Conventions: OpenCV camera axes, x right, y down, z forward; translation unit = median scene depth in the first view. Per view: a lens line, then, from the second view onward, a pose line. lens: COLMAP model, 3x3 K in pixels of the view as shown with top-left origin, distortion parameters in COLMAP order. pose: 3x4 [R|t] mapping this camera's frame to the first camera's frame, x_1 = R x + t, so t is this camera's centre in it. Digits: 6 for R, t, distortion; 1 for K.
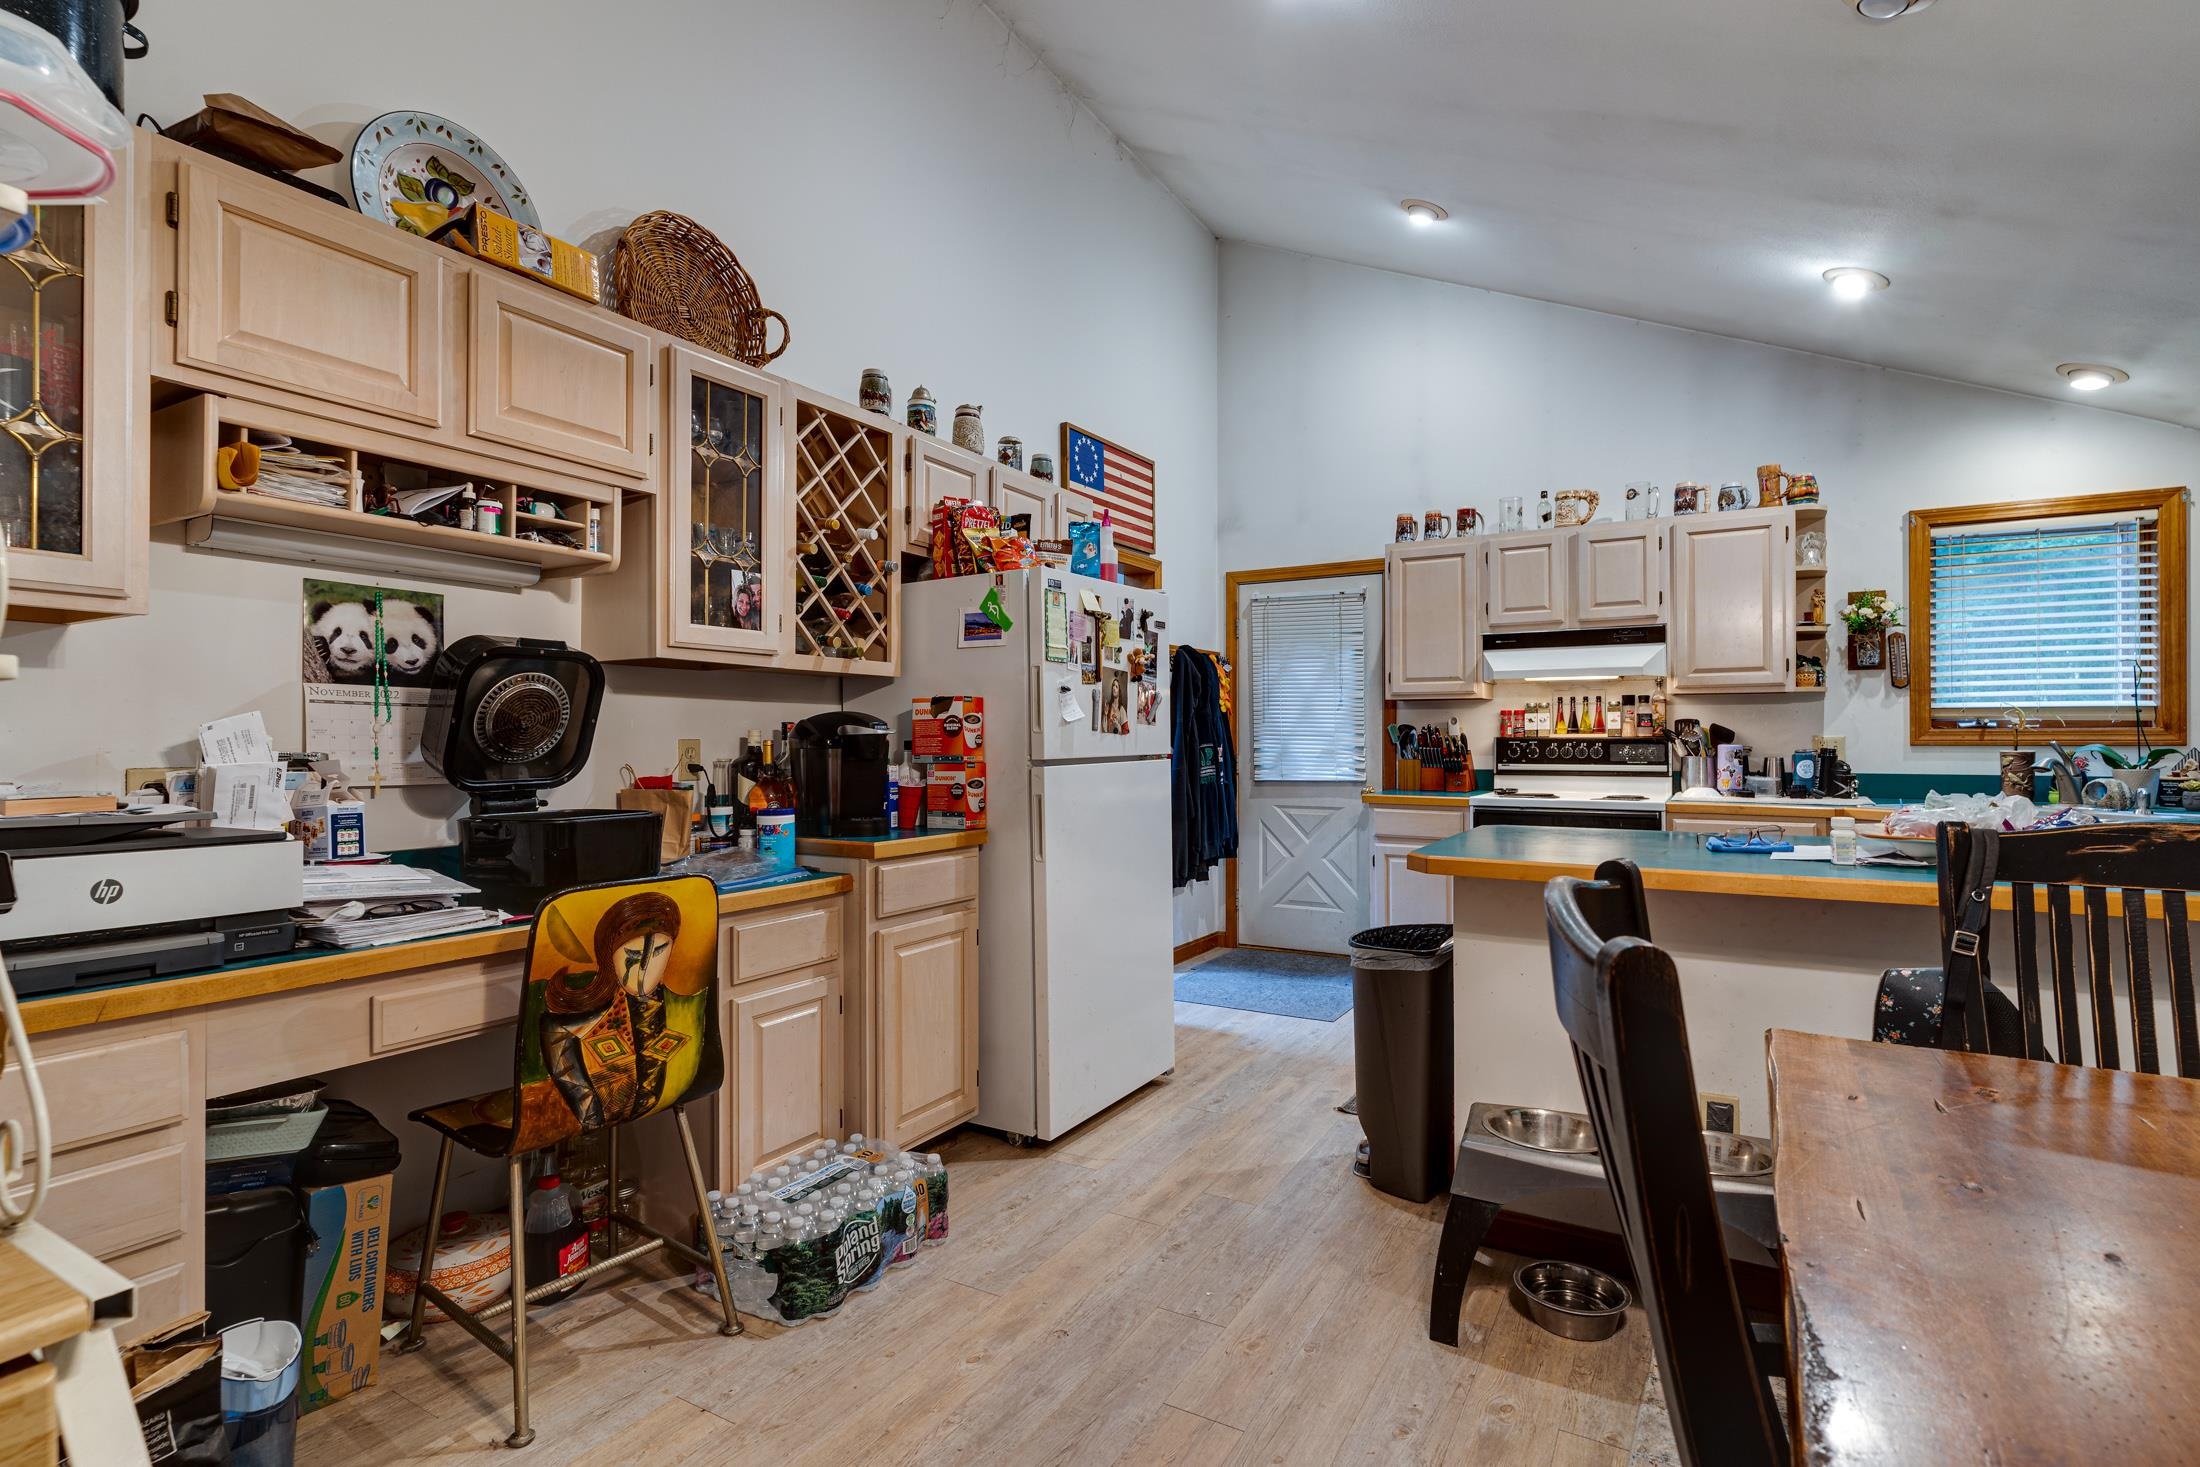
lens RADIAL K [[1048.4, 0, 1103.4], [0, 1048.4, 737.6], [0, 0, 1]] dist [0.002235, -0.000325]
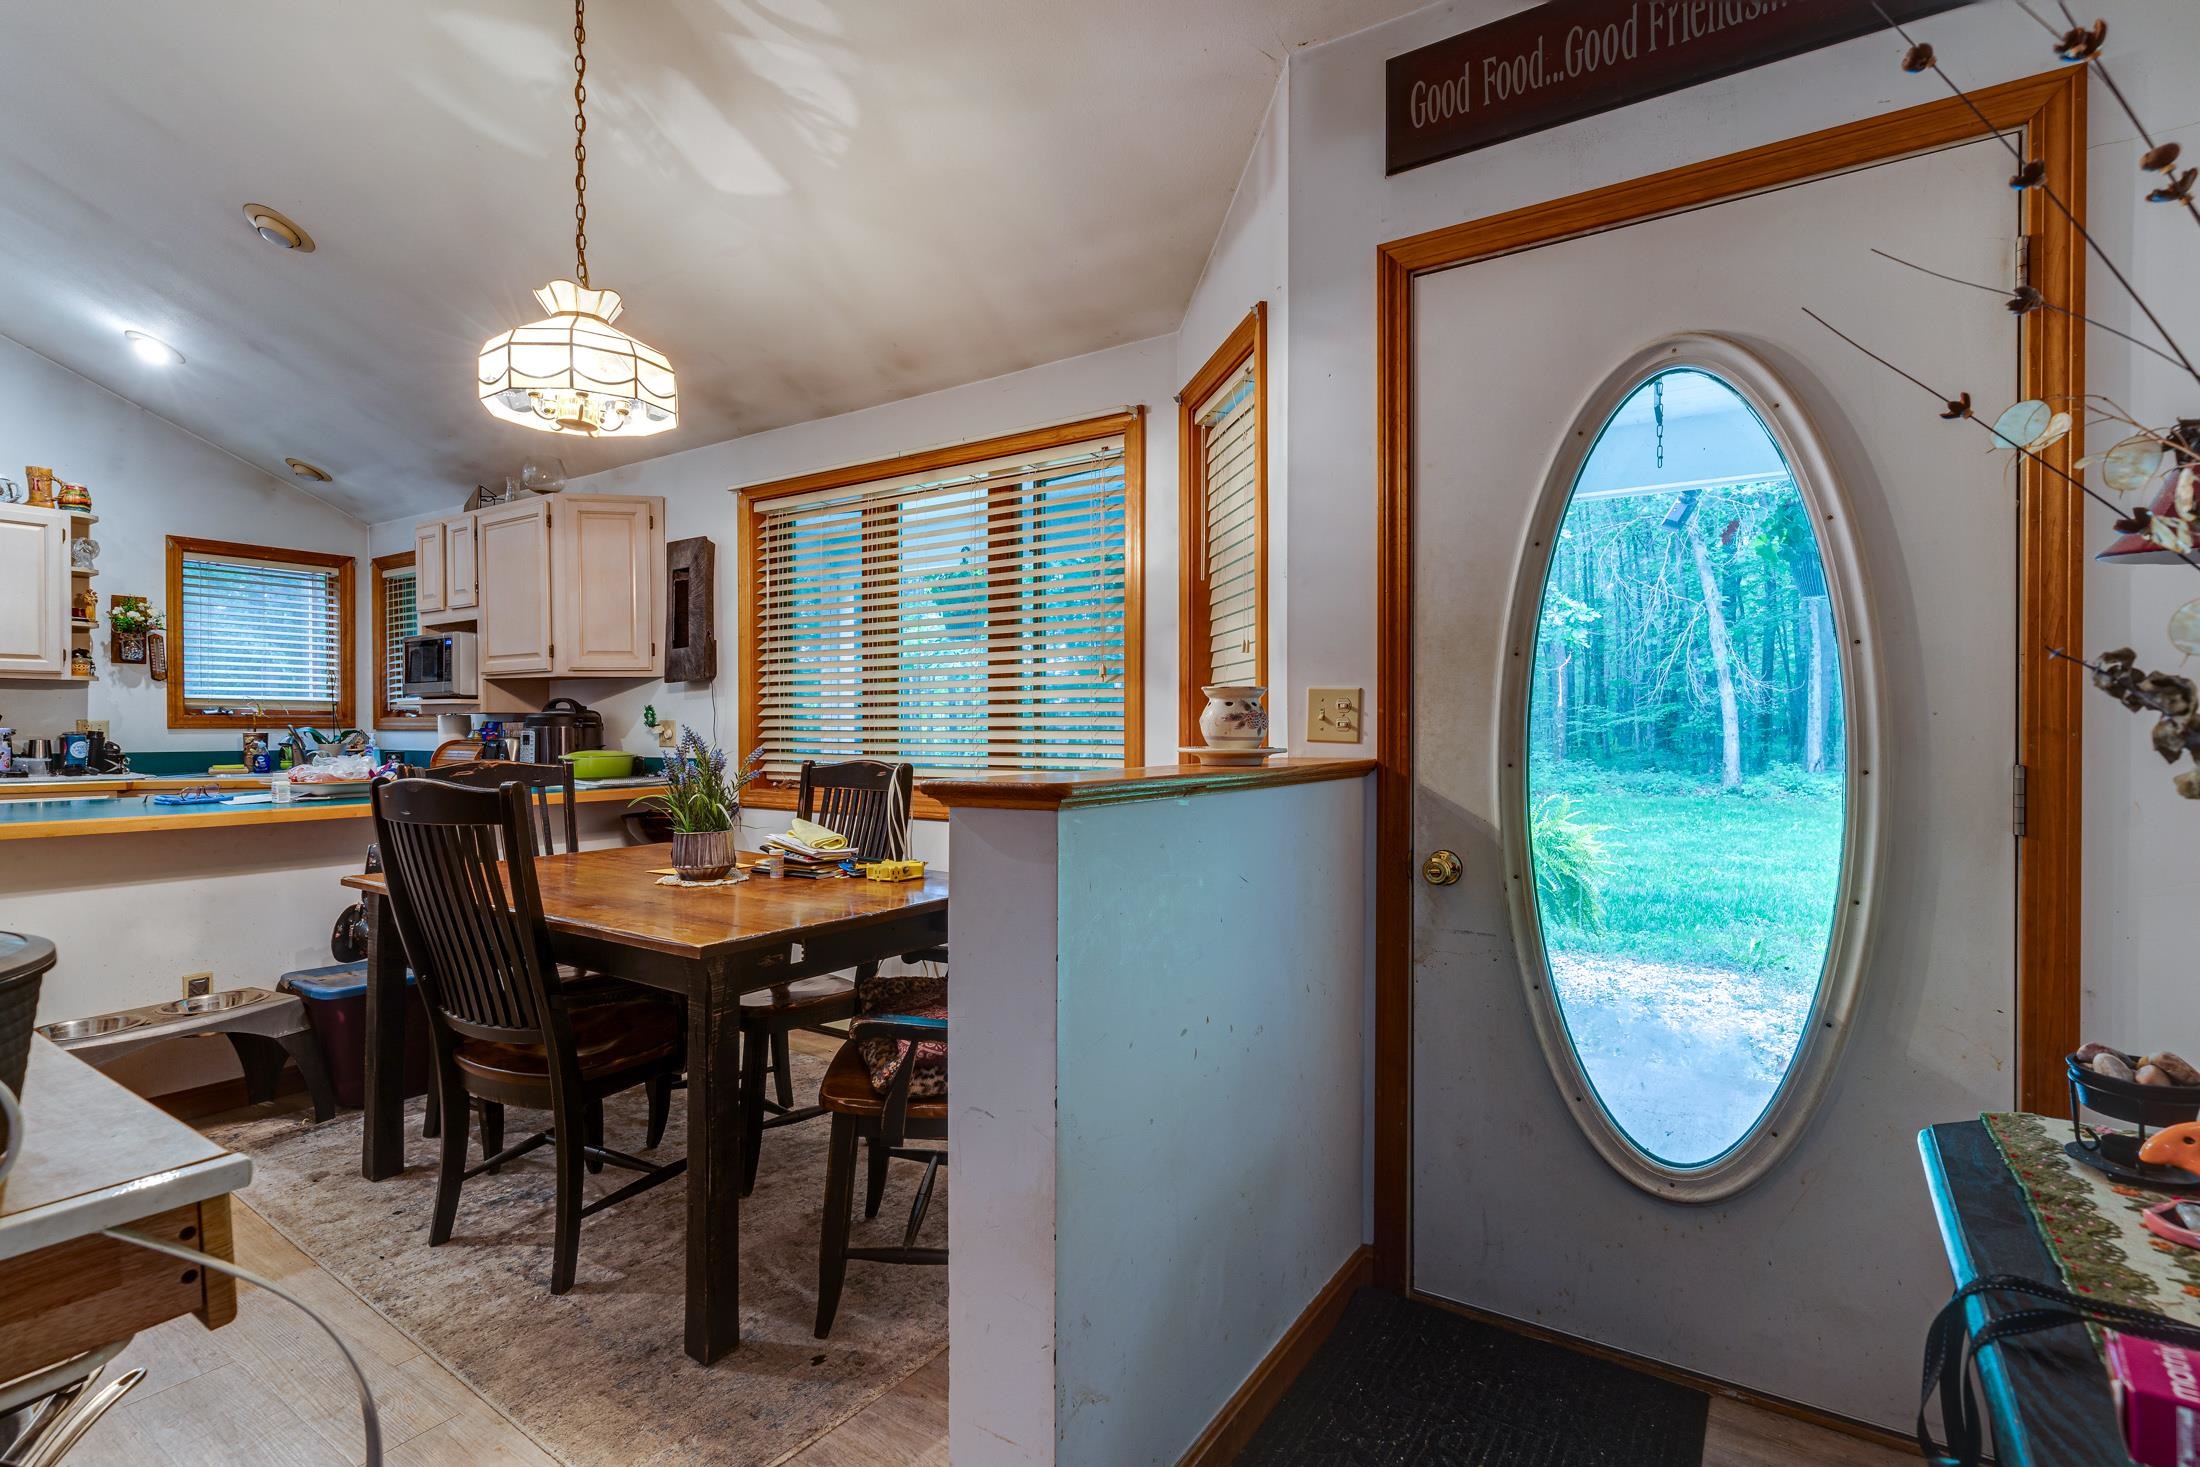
lens RADIAL K [[1048.4, 0, 1095.7], [0, 1048.4, 733.6], [0, 0, 1]] dist [0.002235, -0.000325]
pose [[0.059276, -0.007354, 0.998215, -0.376706], [-0.002699, 0.999968, 0.007528, 0.001696], [-0.998238, -0.003141, 0.059254, -0.143344]]
